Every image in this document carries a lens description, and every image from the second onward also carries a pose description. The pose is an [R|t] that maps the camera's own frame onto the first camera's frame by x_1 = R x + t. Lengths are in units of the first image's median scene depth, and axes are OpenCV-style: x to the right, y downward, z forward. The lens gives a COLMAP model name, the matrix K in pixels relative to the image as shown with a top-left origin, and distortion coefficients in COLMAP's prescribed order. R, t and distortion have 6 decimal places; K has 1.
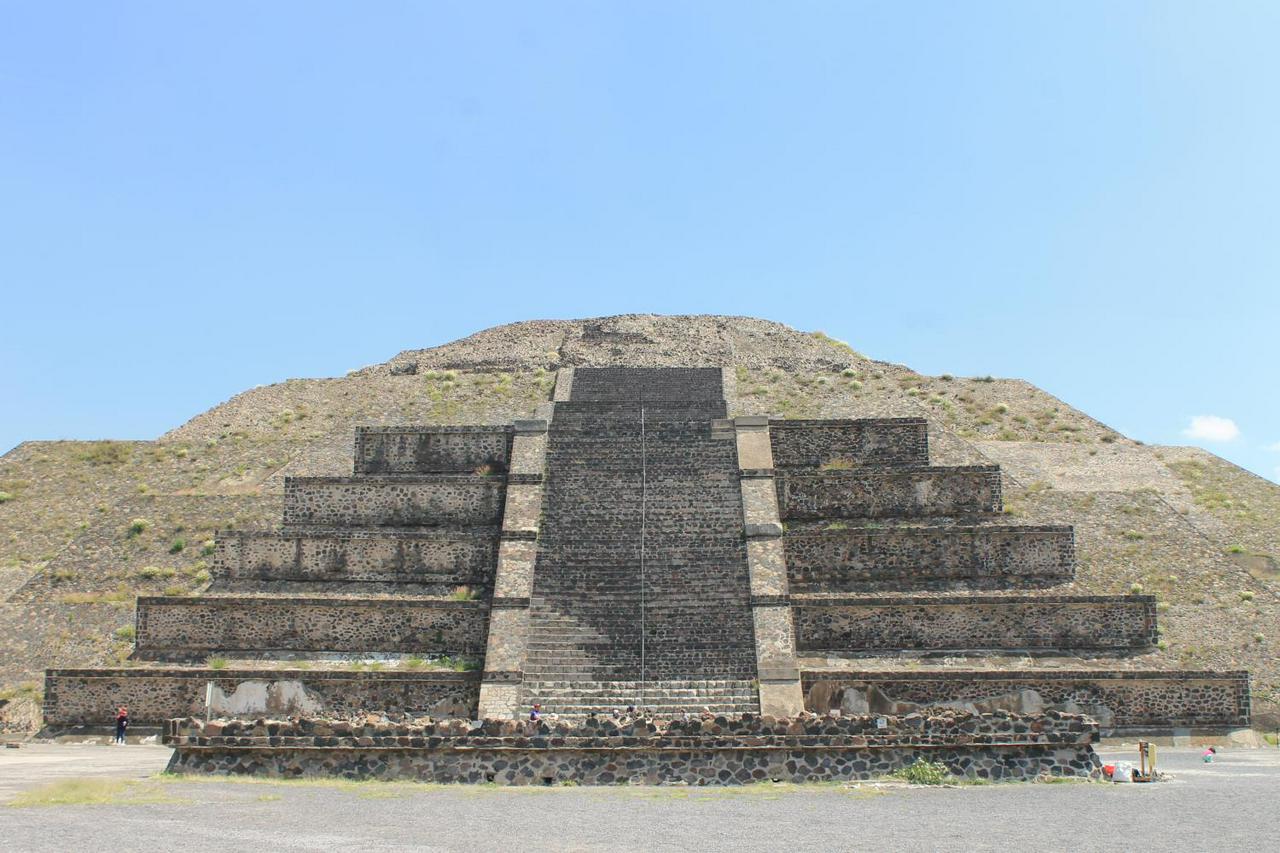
lens RADIAL K [[1588.1, 0, 658.9], [0, 1588.1, 431.1], [0, 0, 1]] dist [-0.067537, 0.000000]
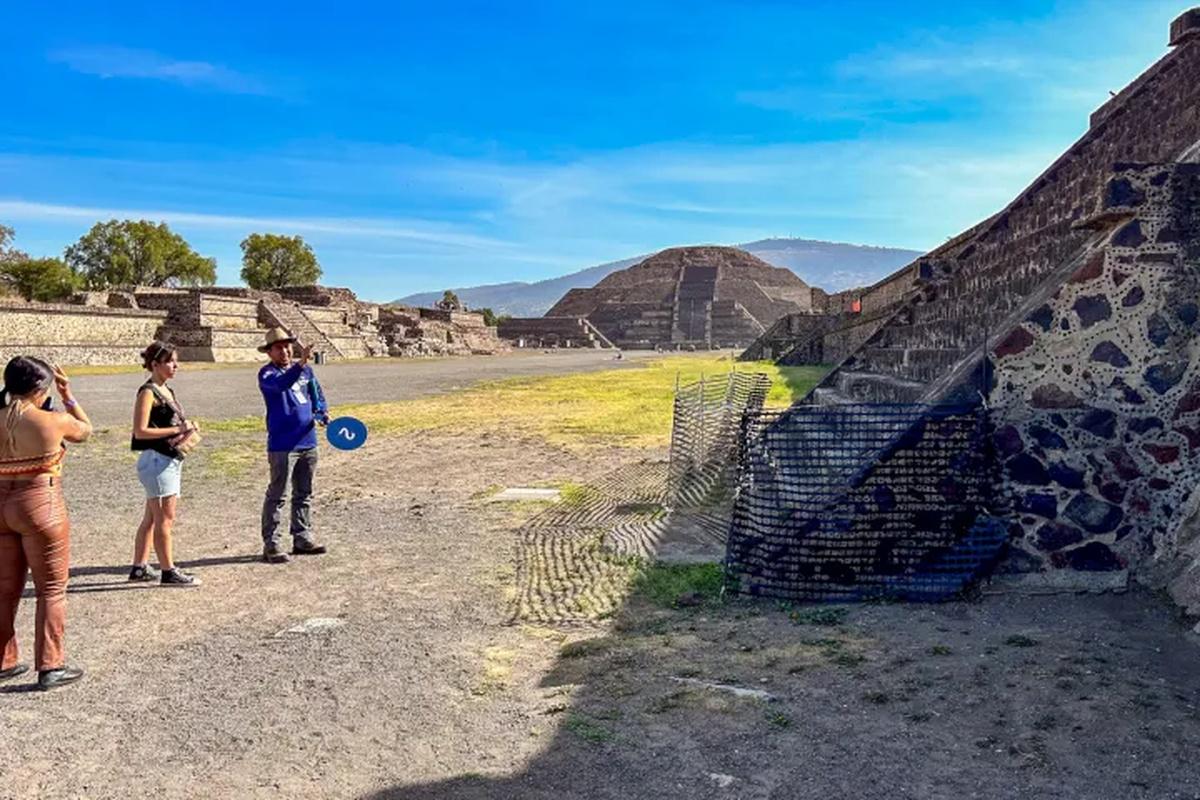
lens RADIAL K [[1045.0, 0, 597.1], [0, 1045.0, 397.7], [0, 0, 1]] dist [0.105737, -0.146942]
pose [[0.989540, 0.015924, -0.143374, 0.254850], [0.017998, 0.972494, 0.232231, -0.717386], [0.143129, -0.232383, 0.962036, -3.807367]]
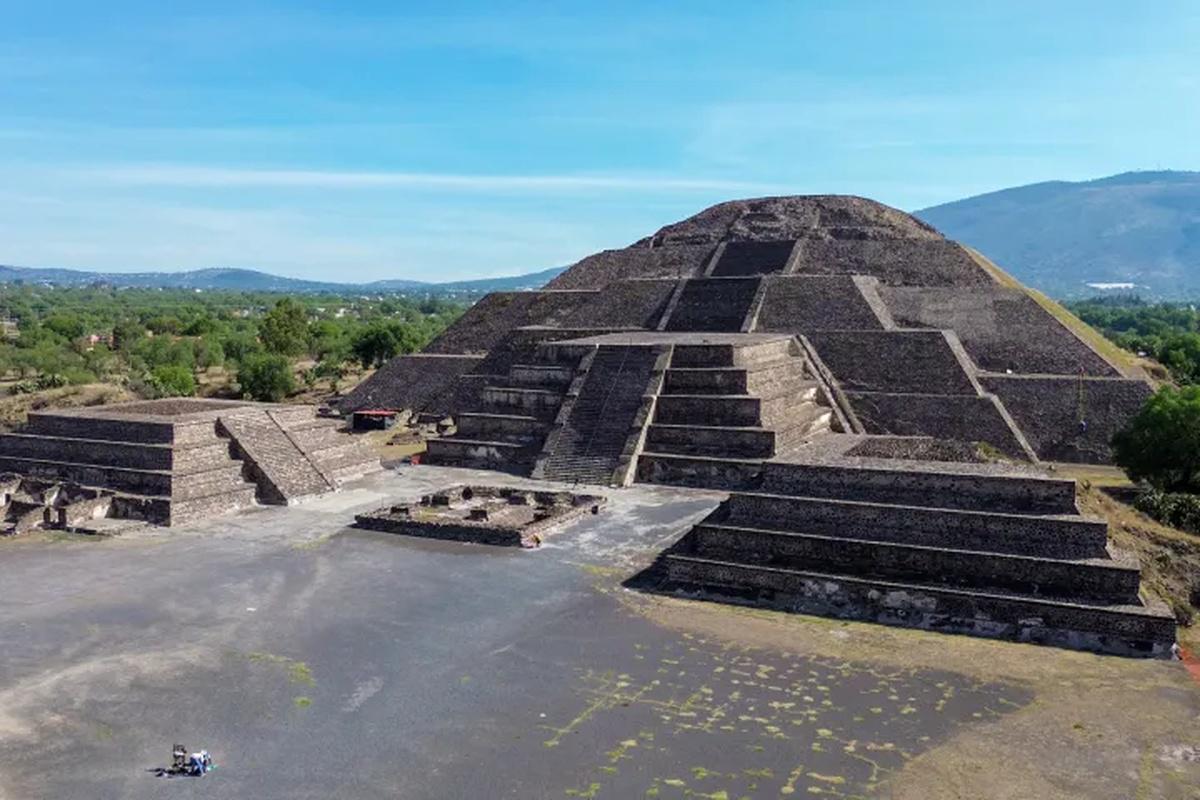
lens RADIAL K [[1022.4, 0, 604.0], [0, 1022.4, 397.2], [0, 0, 1]] dist [0.081128, 0.003467]
pose [[0.900139, 0.039587, -0.433800, 0.767516], [0.084546, 0.961047, 0.263136, -0.413112], [0.427319, -0.273535, 0.861729, -0.575114]]
